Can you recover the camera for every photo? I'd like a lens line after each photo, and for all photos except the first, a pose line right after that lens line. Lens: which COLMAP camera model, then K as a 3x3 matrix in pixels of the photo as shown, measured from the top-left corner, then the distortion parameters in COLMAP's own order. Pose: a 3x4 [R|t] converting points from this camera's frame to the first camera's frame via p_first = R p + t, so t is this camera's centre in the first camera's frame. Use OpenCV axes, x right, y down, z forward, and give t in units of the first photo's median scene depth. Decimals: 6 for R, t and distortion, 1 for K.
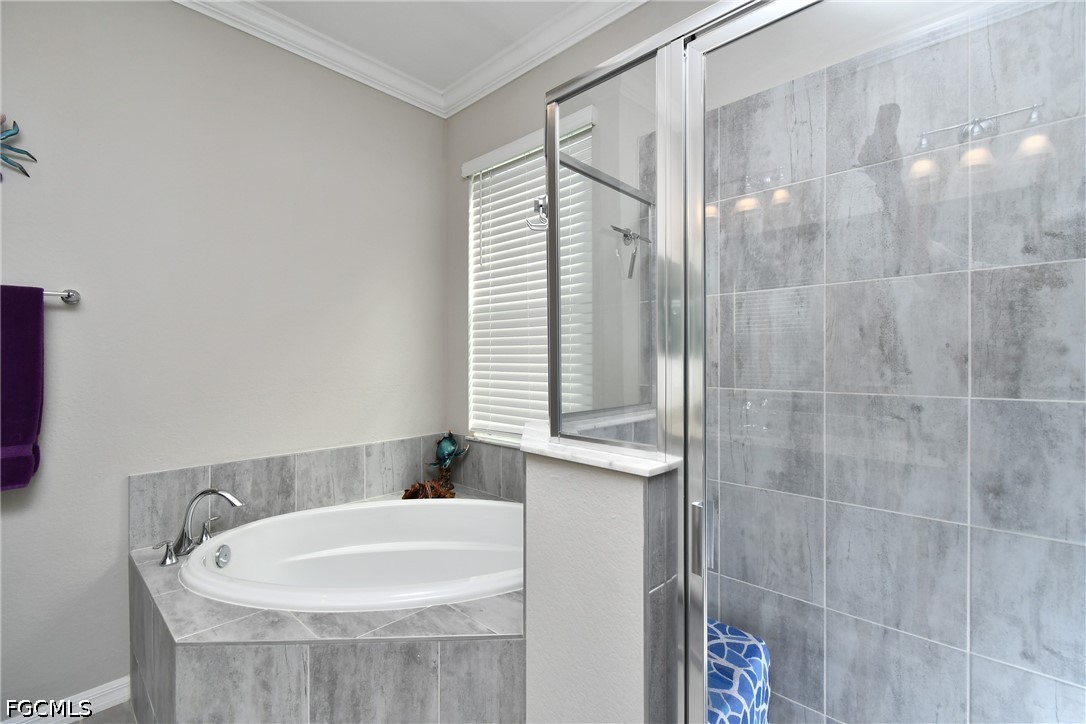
lens RADIAL K [[480.8, 0, 544.2], [0, 480.8, 358.0], [0, 0, 1]] dist [-0.000996, -0.000365]
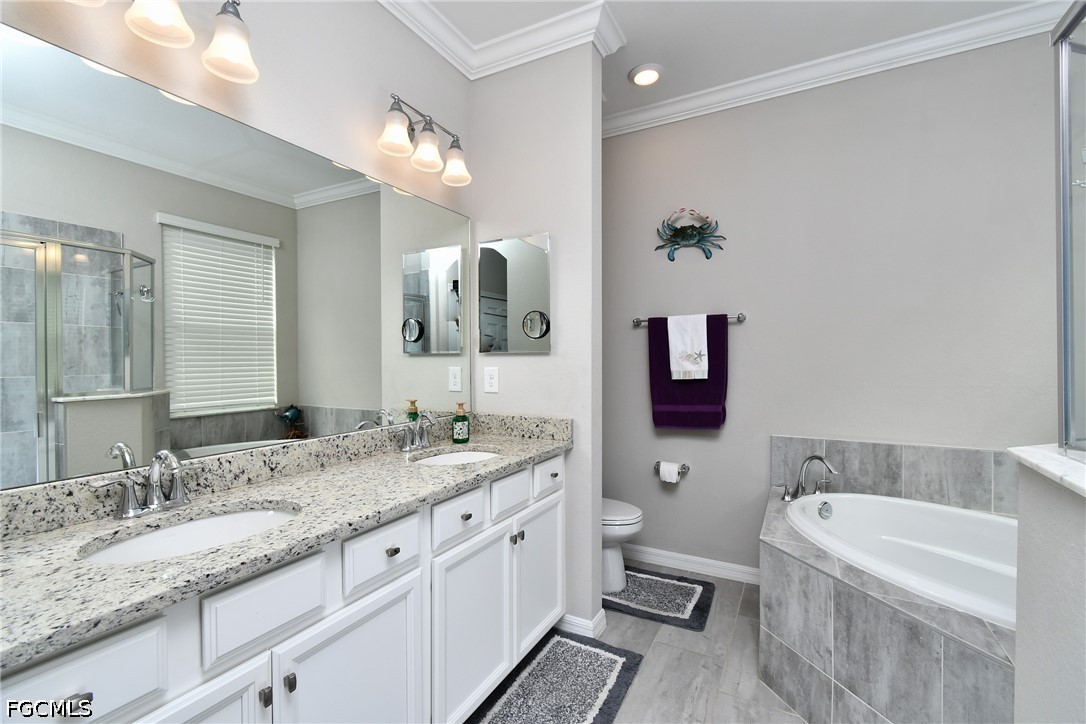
lens RADIAL K [[480.8, 0, 545.9], [0, 480.8, 360.1], [0, 0, 1]] dist [-0.000996, -0.000365]
pose [[0.248621, 0.005074, -0.968587, 0.429409], [0.003575, 0.999975, 0.006156, 0.003688], [0.968594, -0.004994, 0.248597, -0.038962]]
